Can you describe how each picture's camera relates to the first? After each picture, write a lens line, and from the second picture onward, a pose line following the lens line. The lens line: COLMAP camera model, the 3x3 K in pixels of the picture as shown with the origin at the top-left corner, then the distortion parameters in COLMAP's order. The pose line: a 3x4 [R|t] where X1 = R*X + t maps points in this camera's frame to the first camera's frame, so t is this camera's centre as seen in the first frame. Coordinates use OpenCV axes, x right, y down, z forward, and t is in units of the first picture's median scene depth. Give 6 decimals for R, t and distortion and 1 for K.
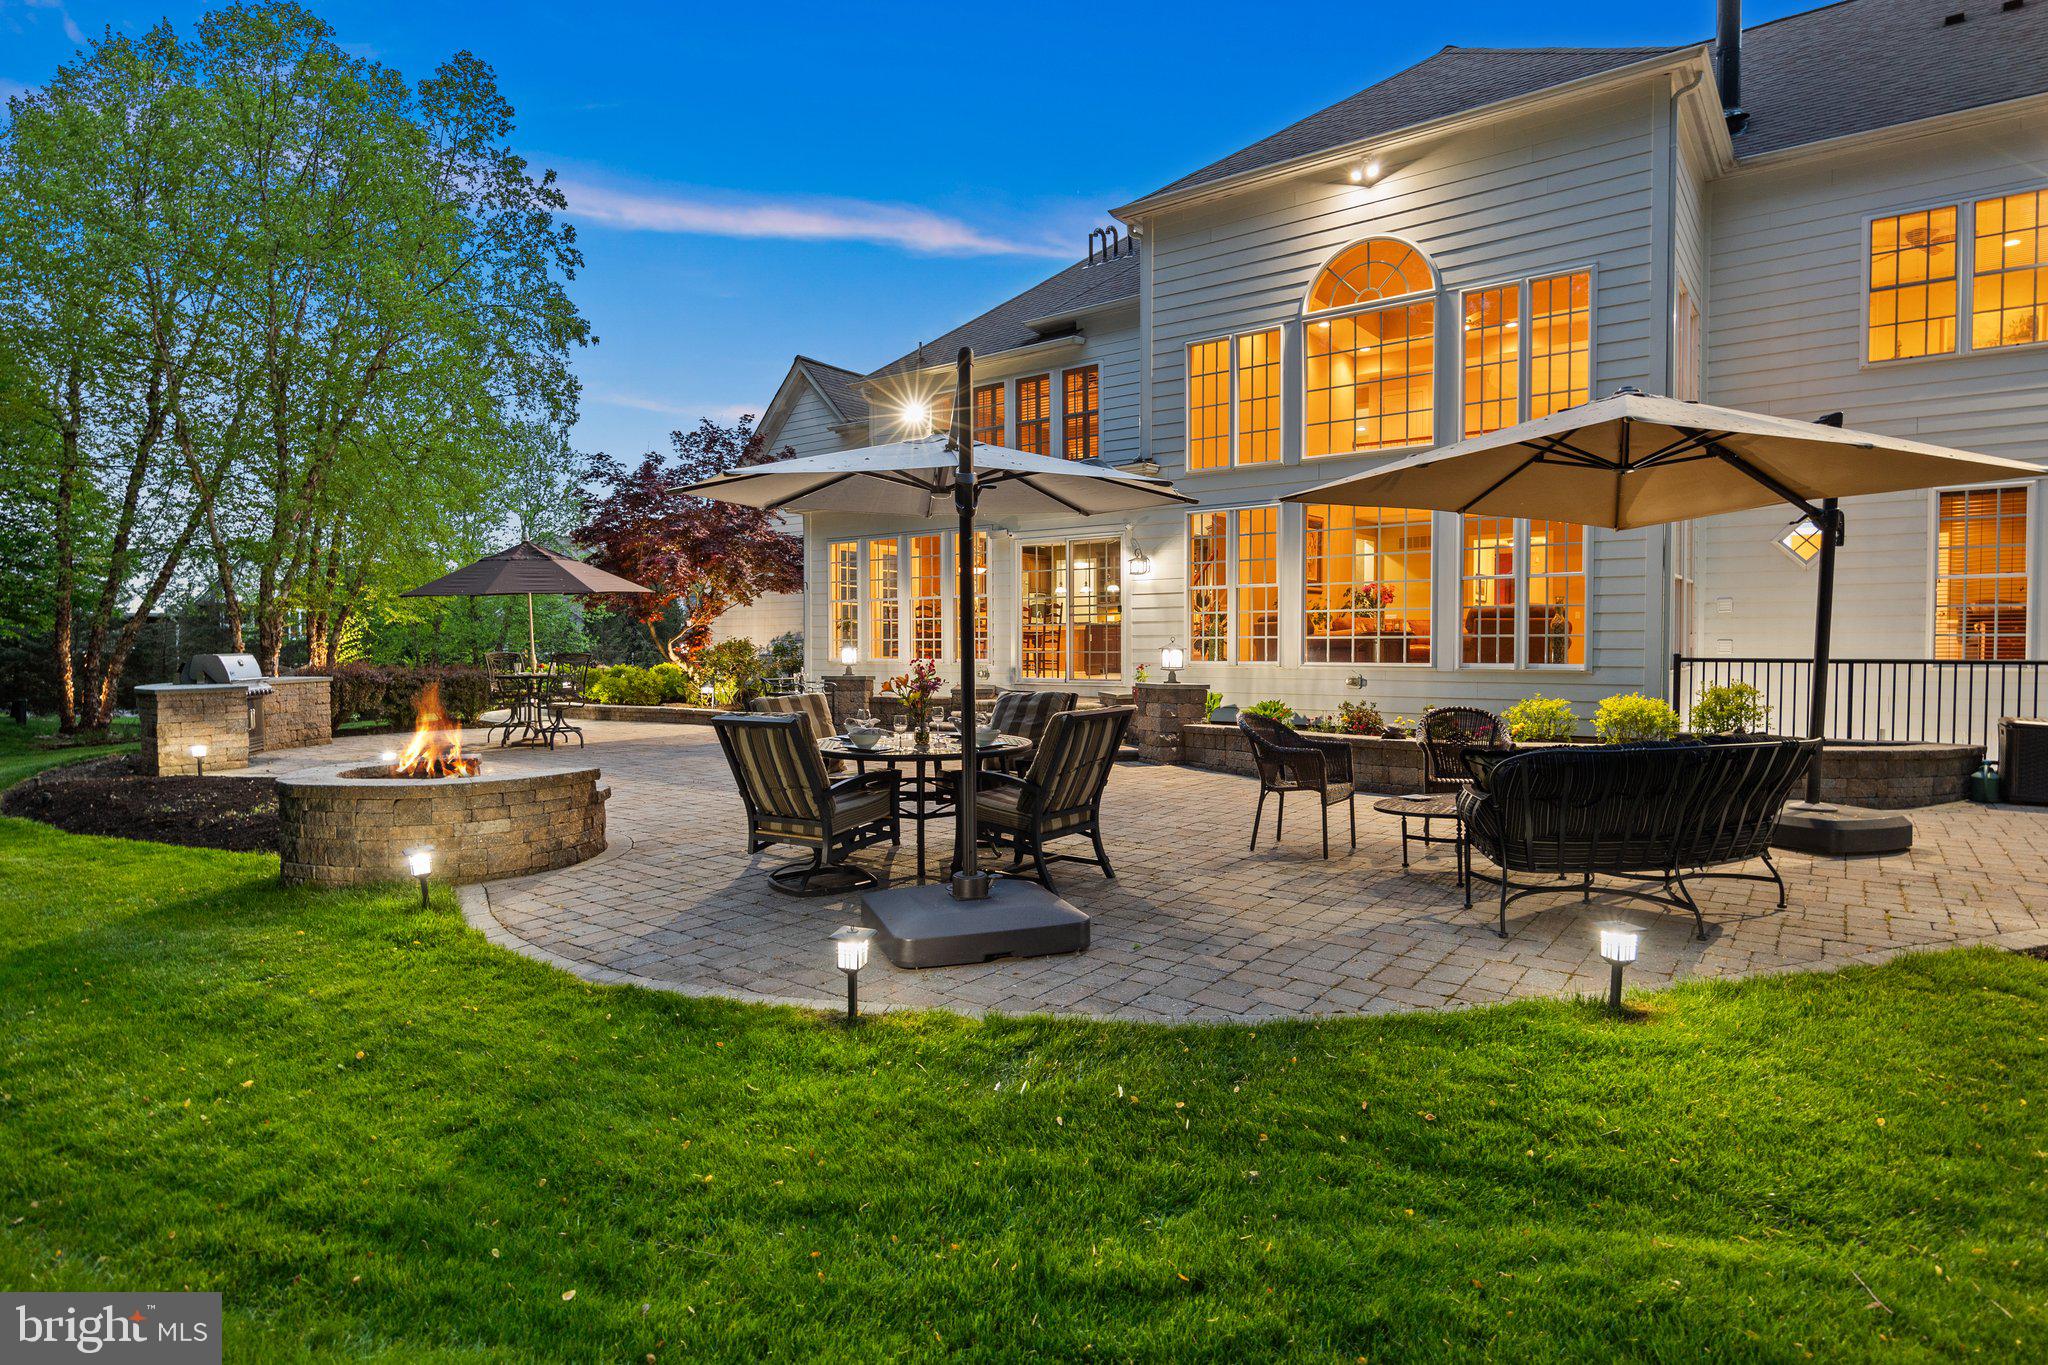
lens RADIAL K [[1108.9, 0, 1020.3], [0, 1108.9, 674.6], [0, 0, 1]] dist [-0.001514, -0.001607]
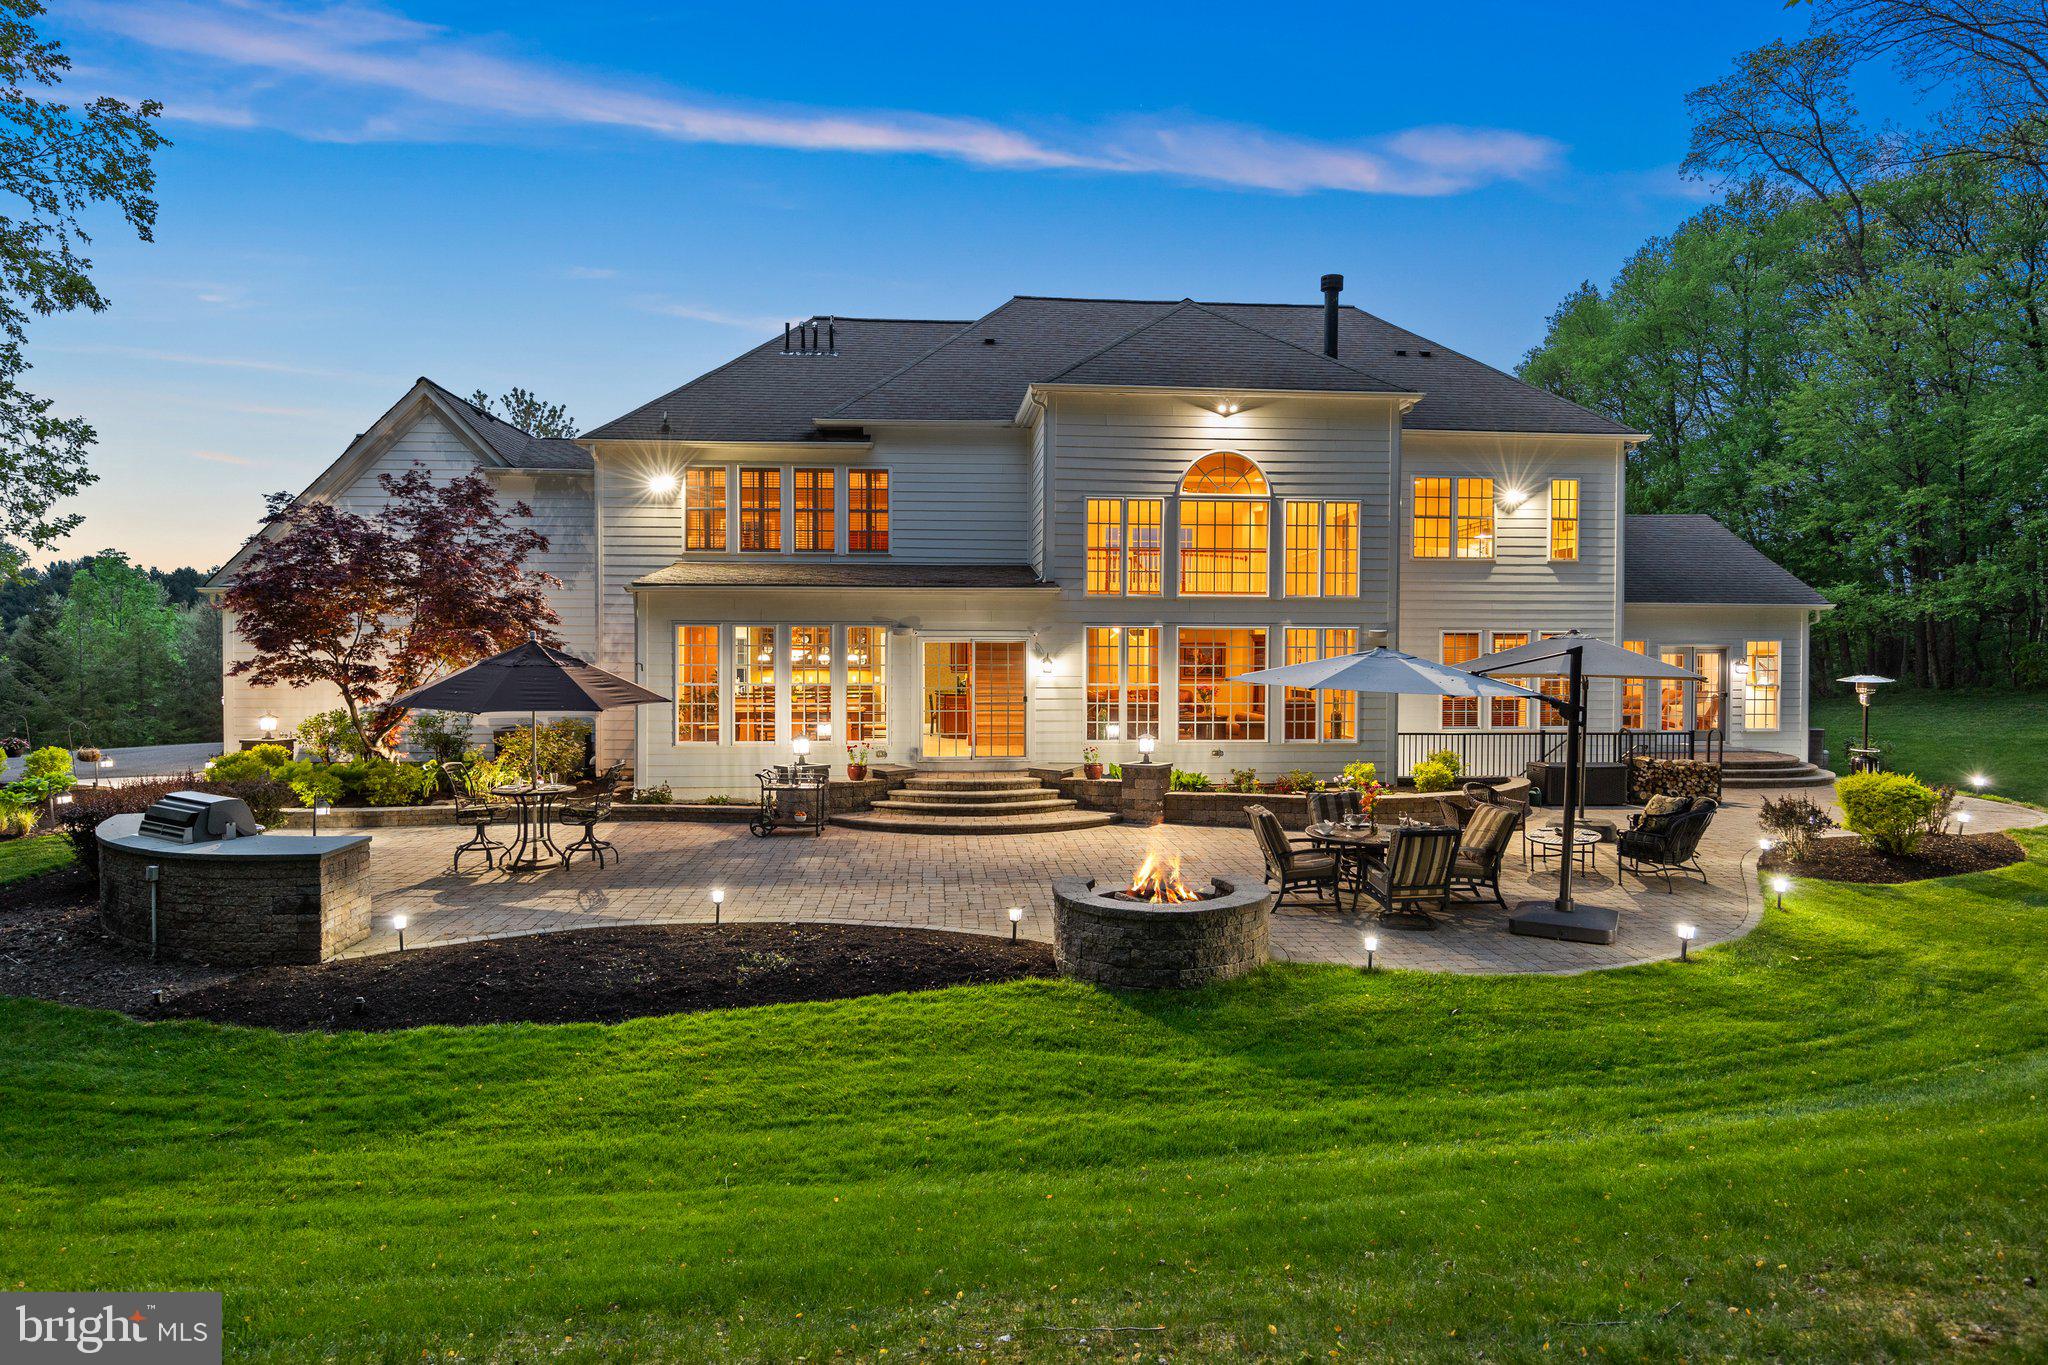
lens RADIAL K [[1175.4, 0, 1029.2], [0, 1175.4, 672.6], [0, 0, 1]] dist [0.001957, -0.003613]
pose [[0.737904, -0.011115, 0.674814, -1.884193], [0.014566, 0.999894, 0.000542, -0.212344], [-0.674748, 0.009430, 0.737988, 0.059146]]
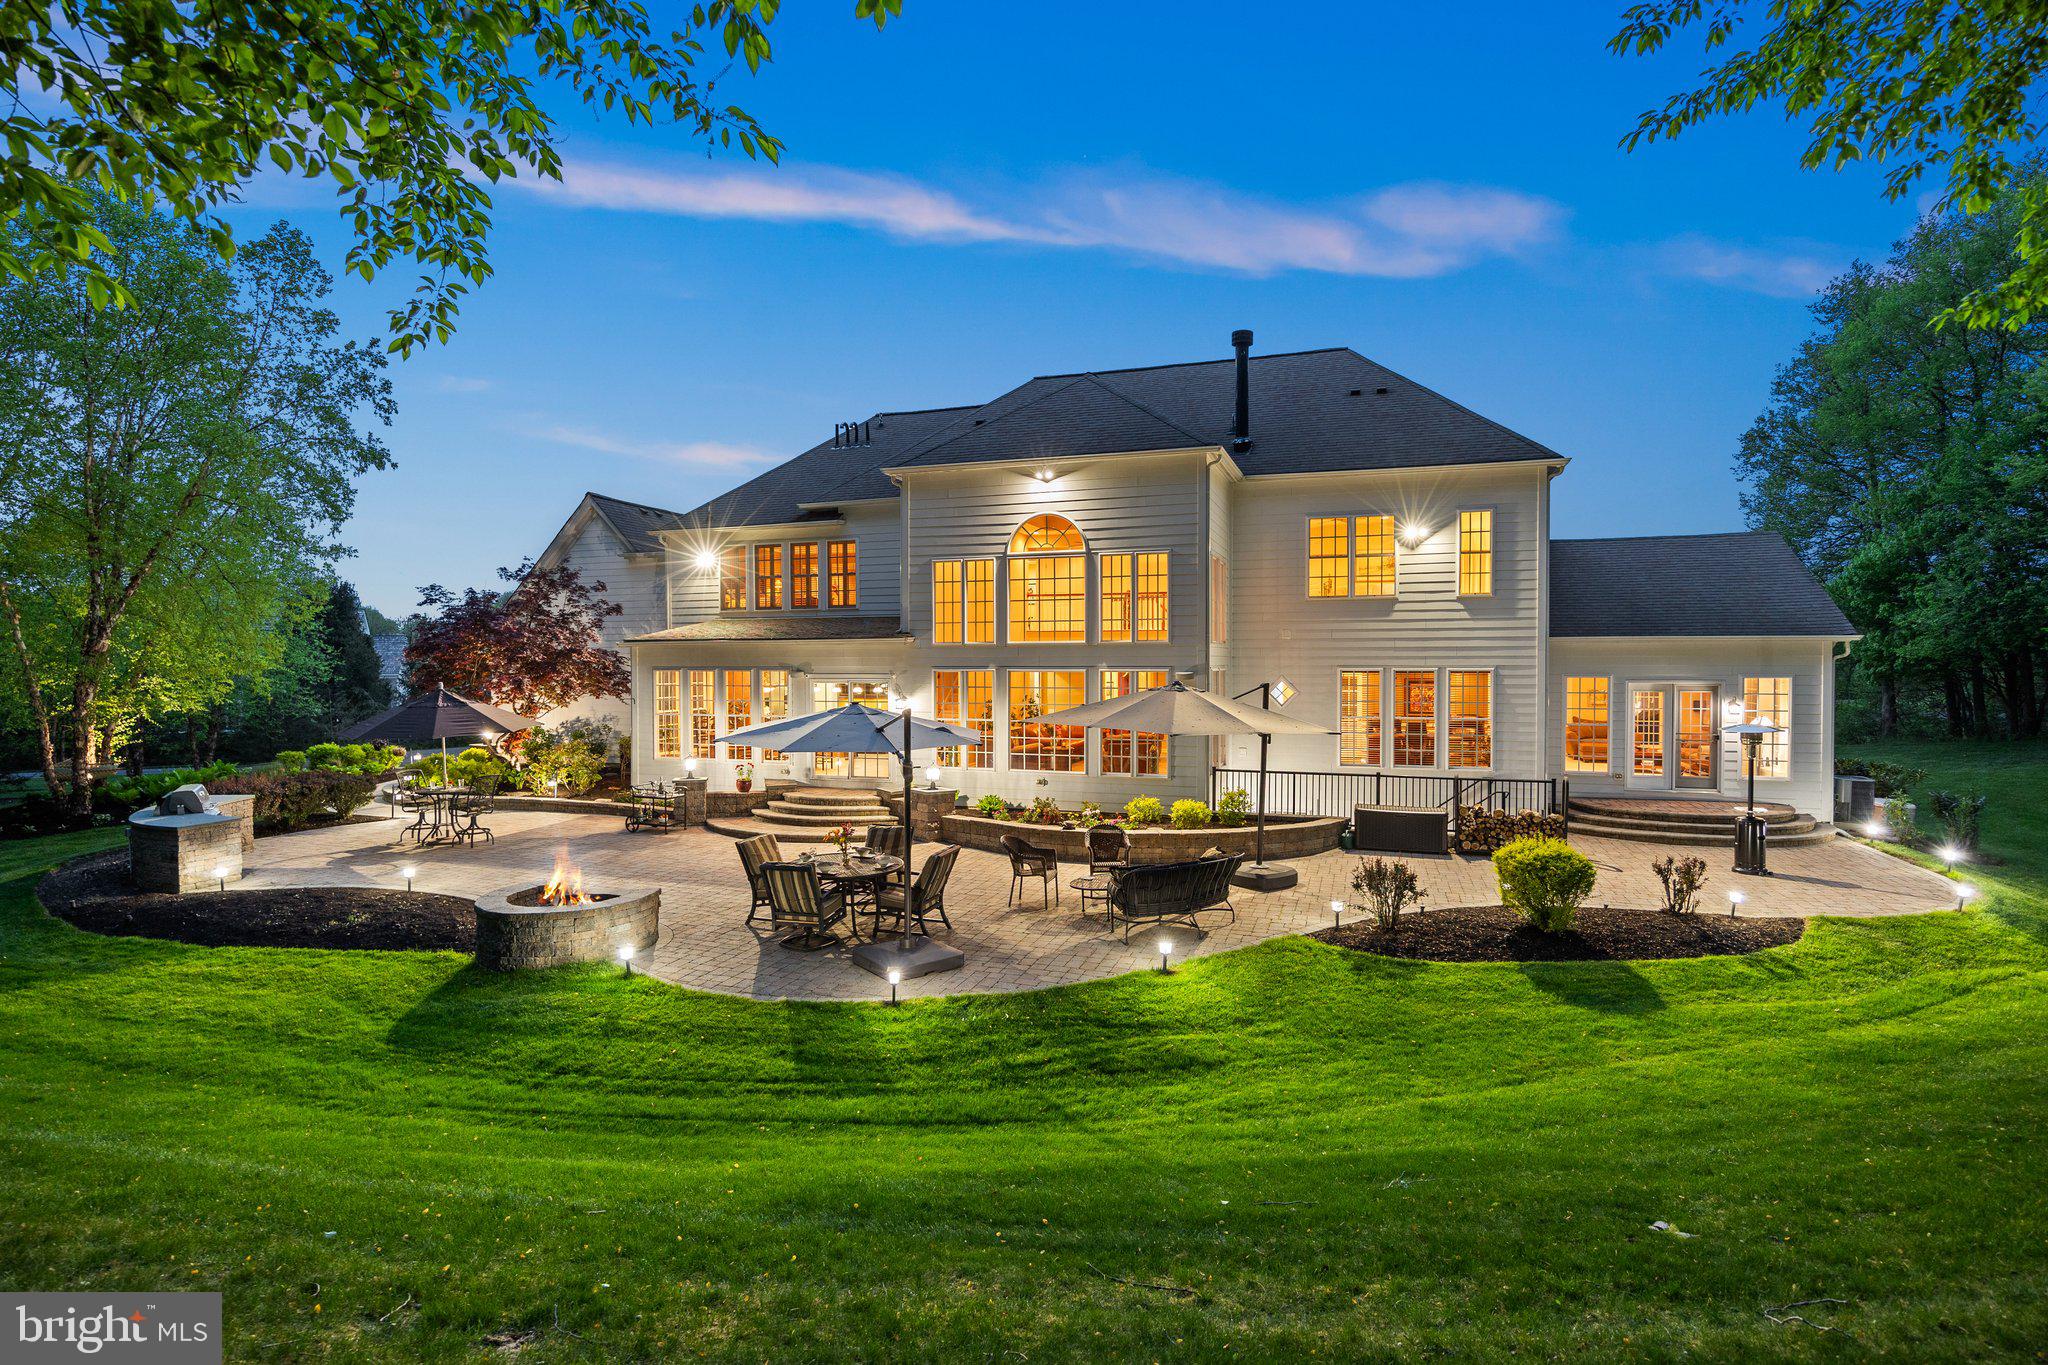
lens RADIAL K [[1032.2, 0, 1024.0], [0, 1032.2, 685.6], [0, 0, 1]] dist [-0.011899, 0.000770]
pose [[0.950646, -0.008604, 0.310157, -0.393449], [0.009708, 0.999951, -0.002016, -0.273222], [-0.310124, 0.004928, 0.950683, -0.895609]]
